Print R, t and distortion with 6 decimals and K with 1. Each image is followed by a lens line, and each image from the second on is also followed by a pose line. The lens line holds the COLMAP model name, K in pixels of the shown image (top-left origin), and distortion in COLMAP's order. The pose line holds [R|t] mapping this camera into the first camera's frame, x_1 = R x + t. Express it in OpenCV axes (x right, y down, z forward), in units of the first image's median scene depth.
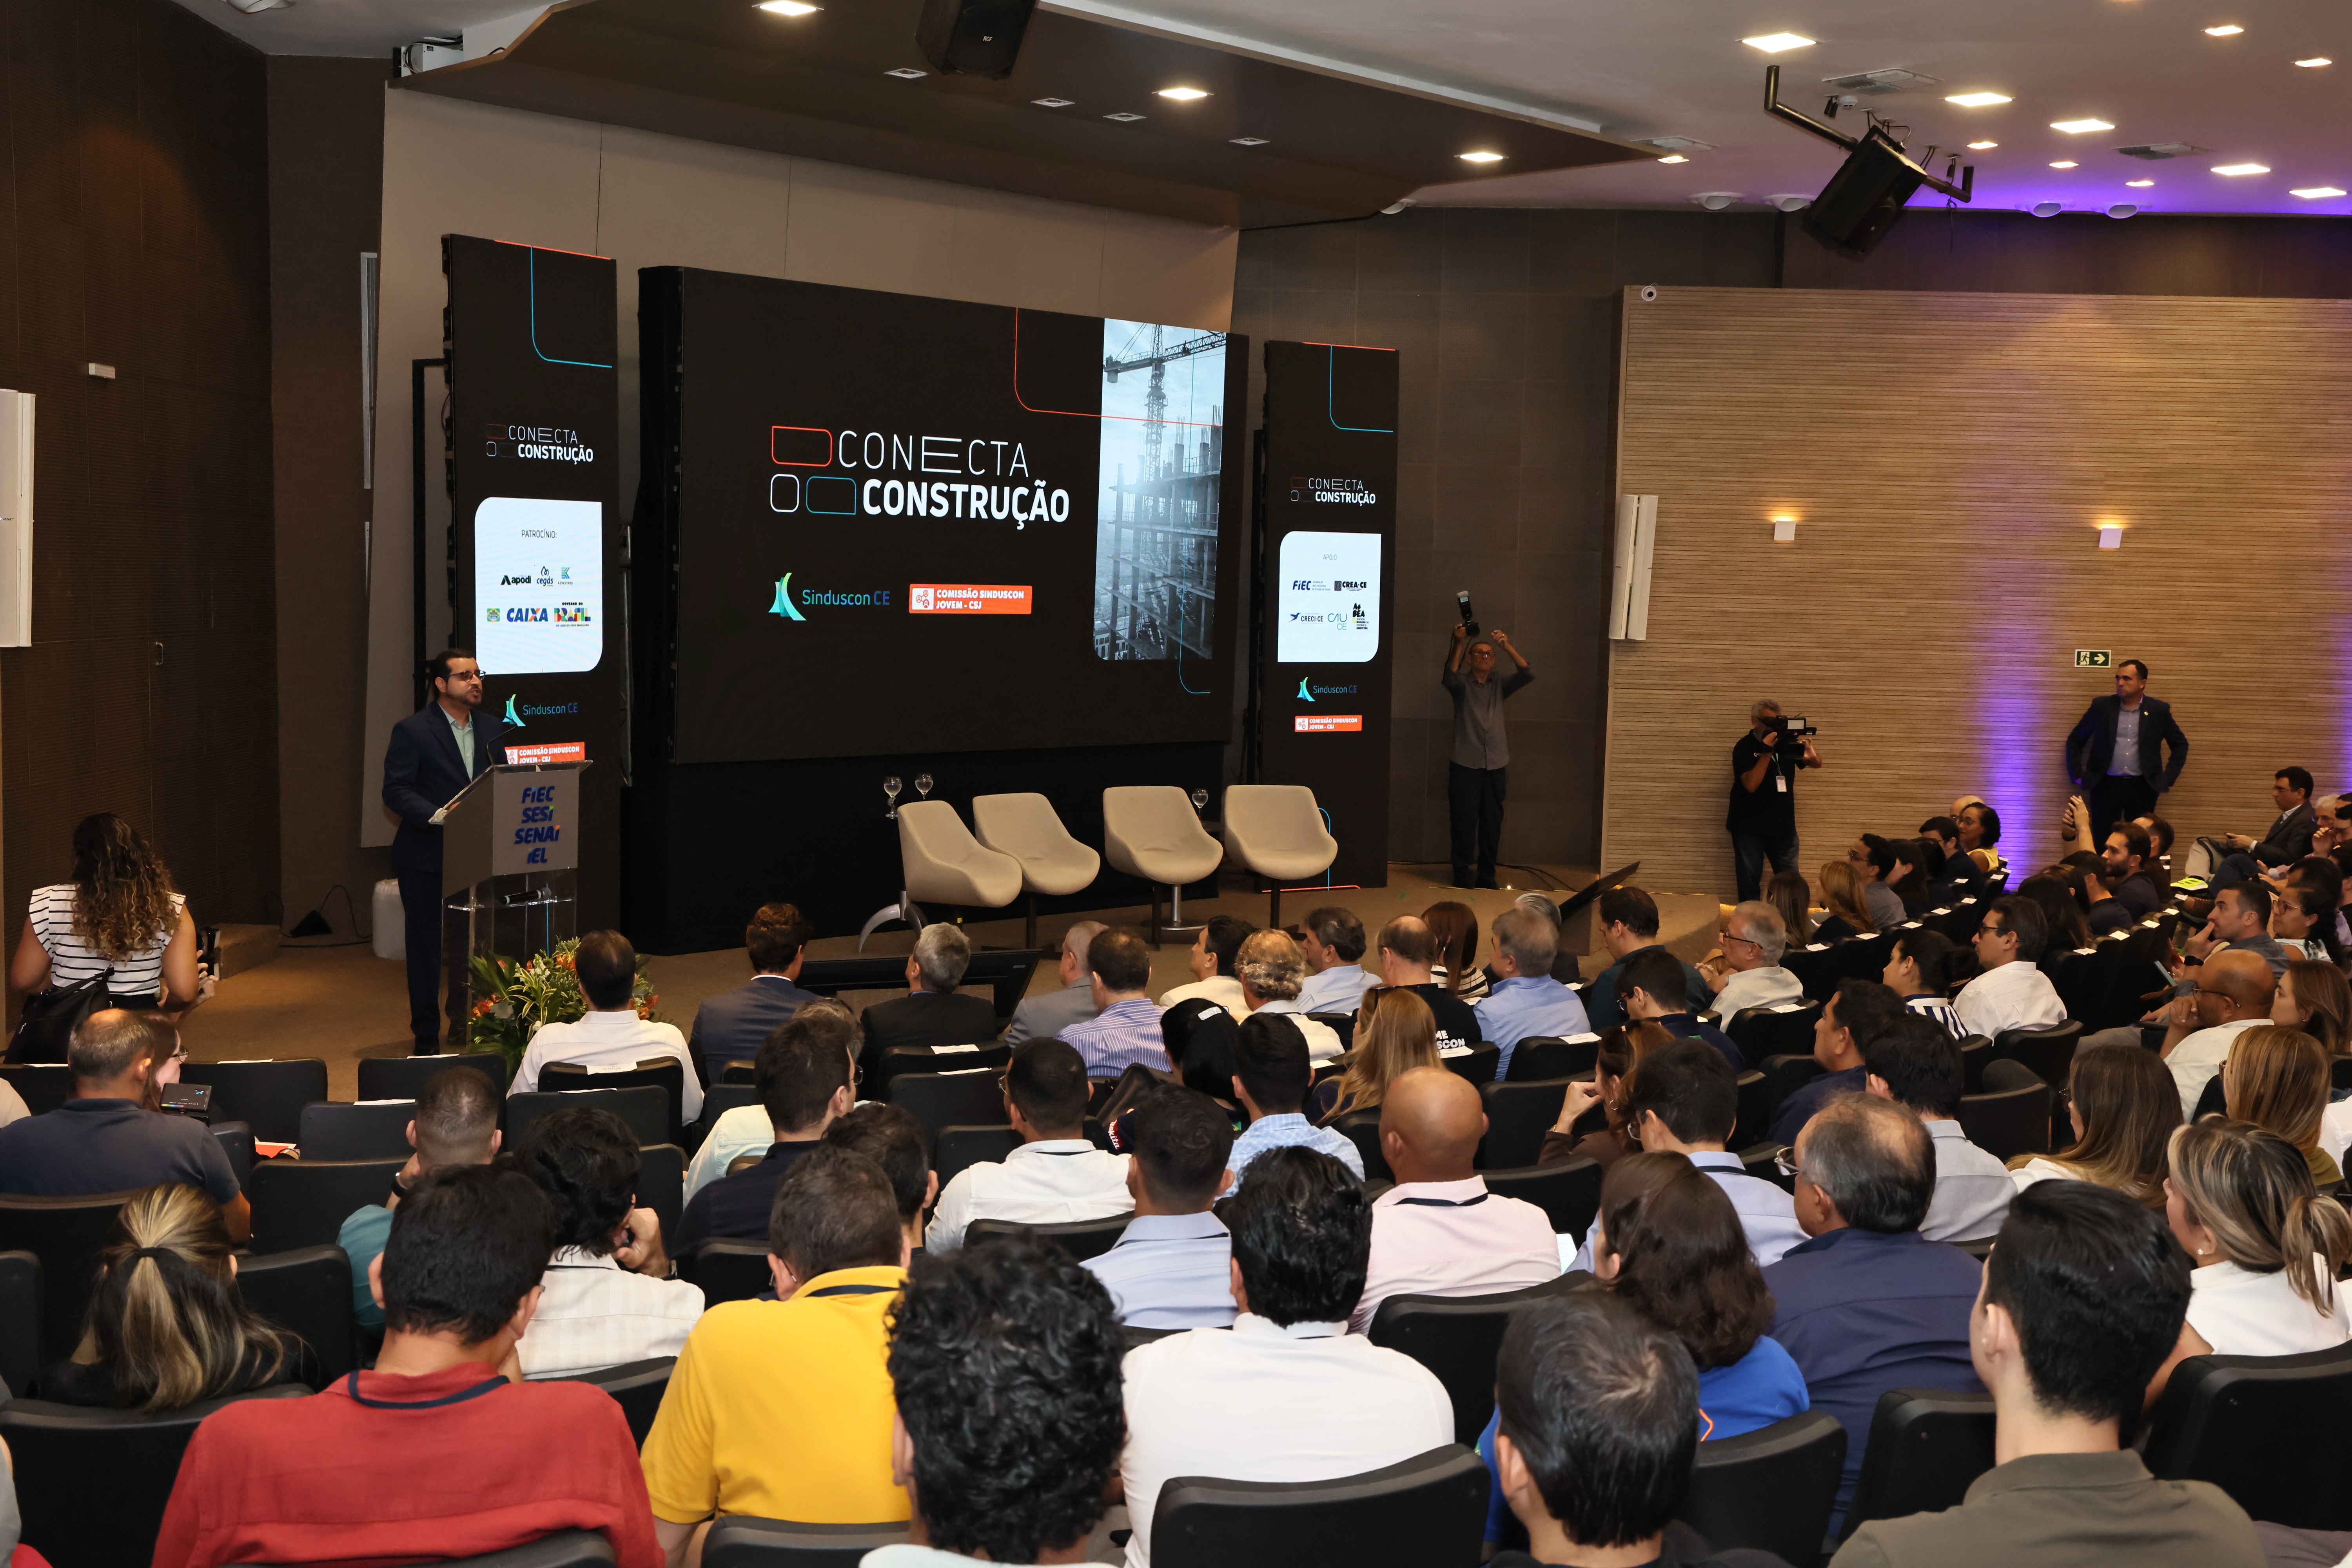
lens RADIAL K [[2426.7, 0, 1196.4], [0, 2426.7, 787.6], [0, 0, 1]] dist [0.022642, 0.021775]
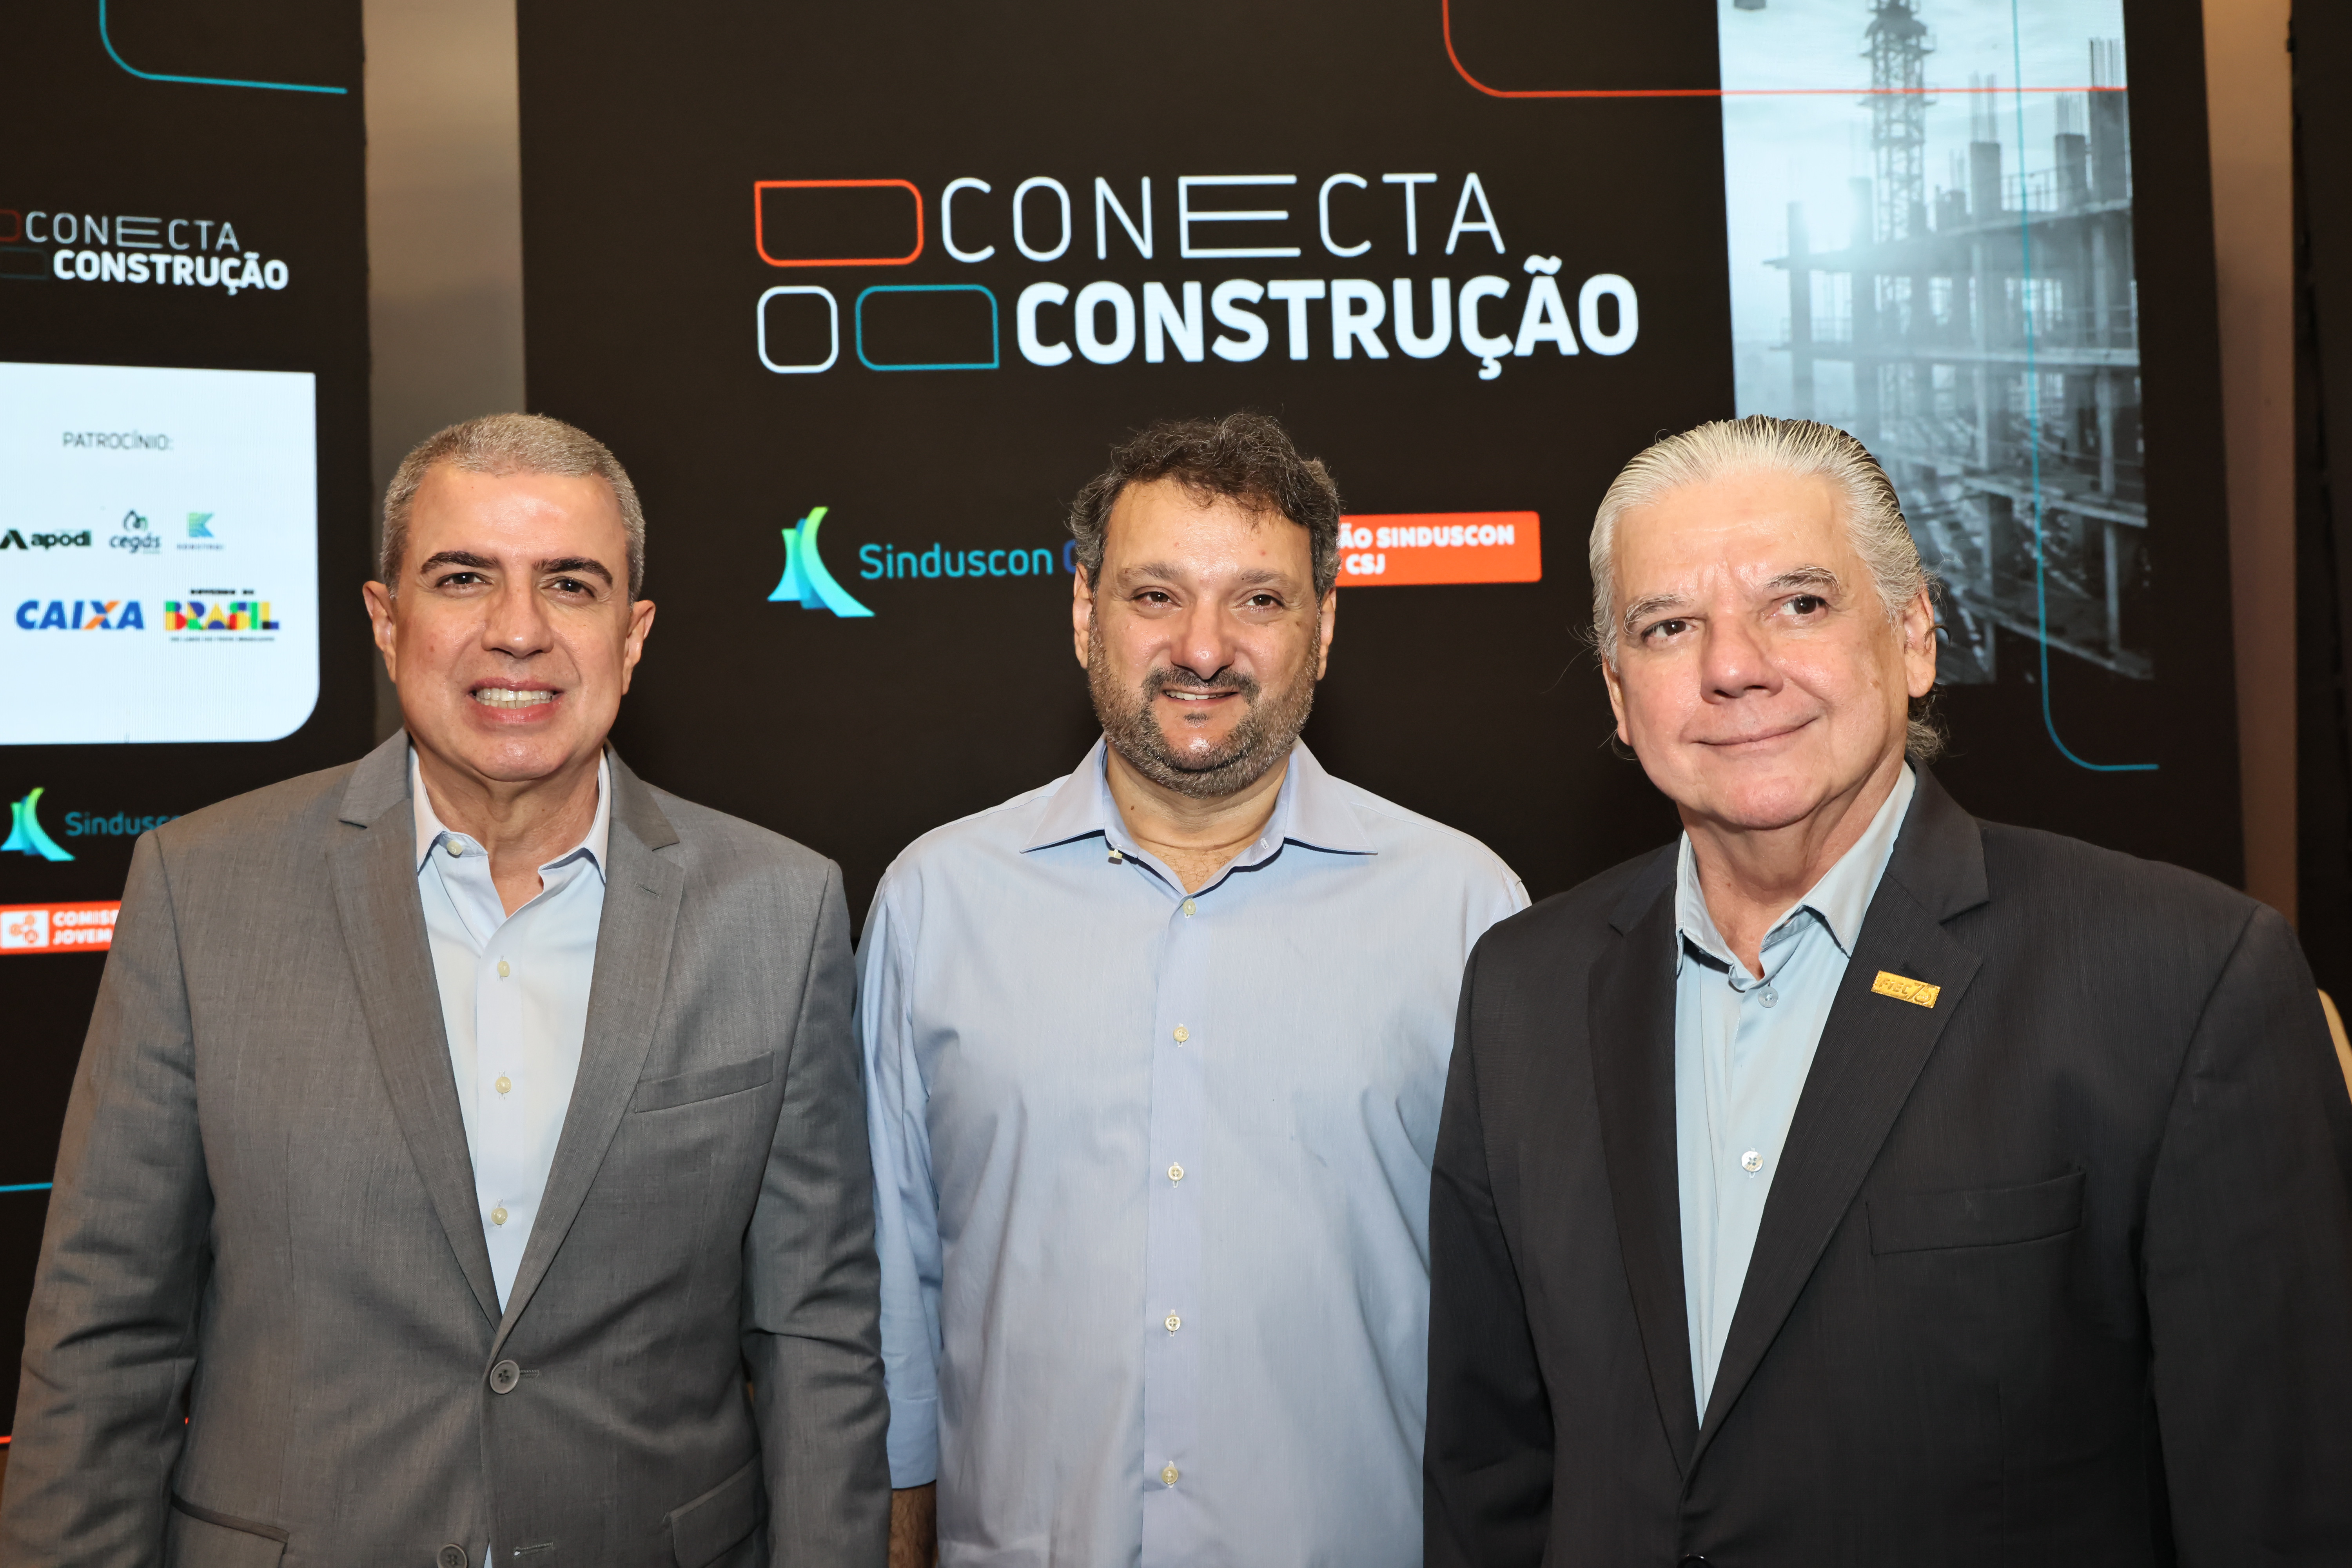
lens RADIAL K [[2095.8, 0, 1226.8], [0, 2095.8, 792.7], [0, 0, 1]] dist [-0.005551, 0.015905]
pose [[0.761543, -0.089040, -0.641969, 0.110743], [-0.004226, 0.989815, -0.142298, 0.013579], [0.648101, 0.111079, 0.753410, 0.681596]]
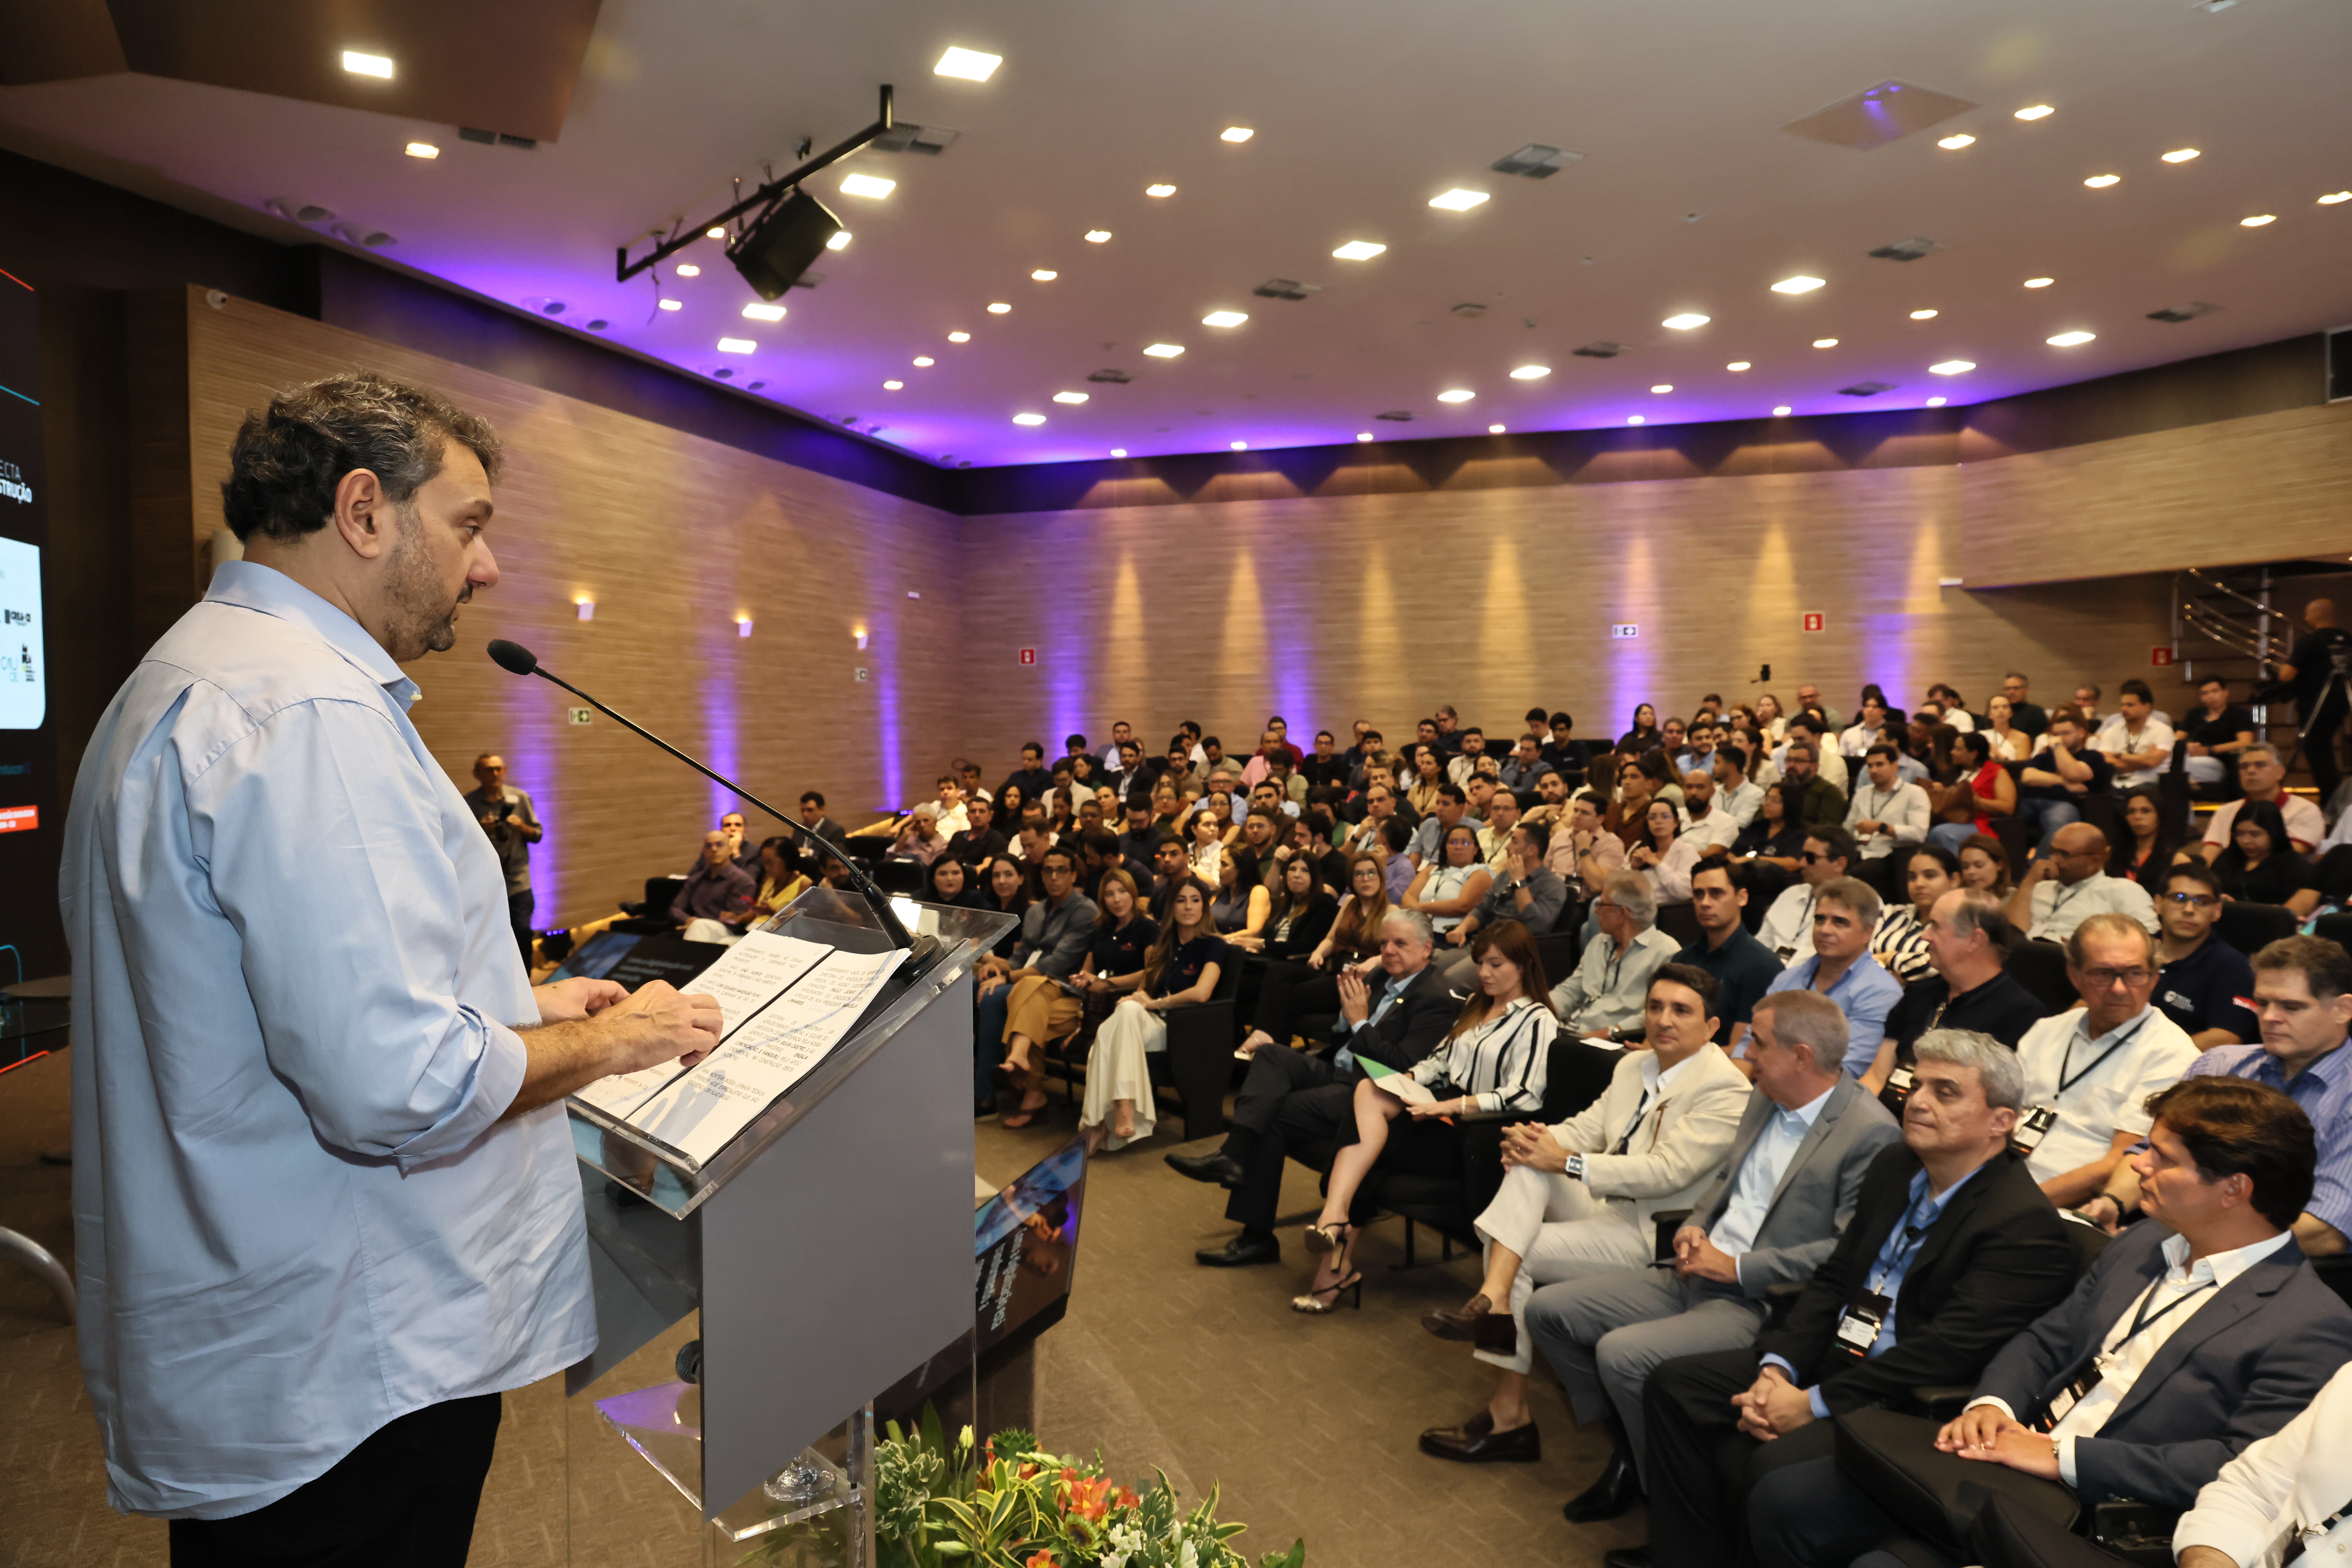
lens RADIAL K [[1566.3, 0, 1195.3], [0, 1566.3, 776.6], [0, 0, 1]] dist [0.003368, 0.000653]
pose [[0.280462, -0.054318, 0.958327, -0.293588], [0.102393, 0.994394, 0.026396, -0.017694], [-0.954388, 0.090722, 0.284452, 0.607273]]
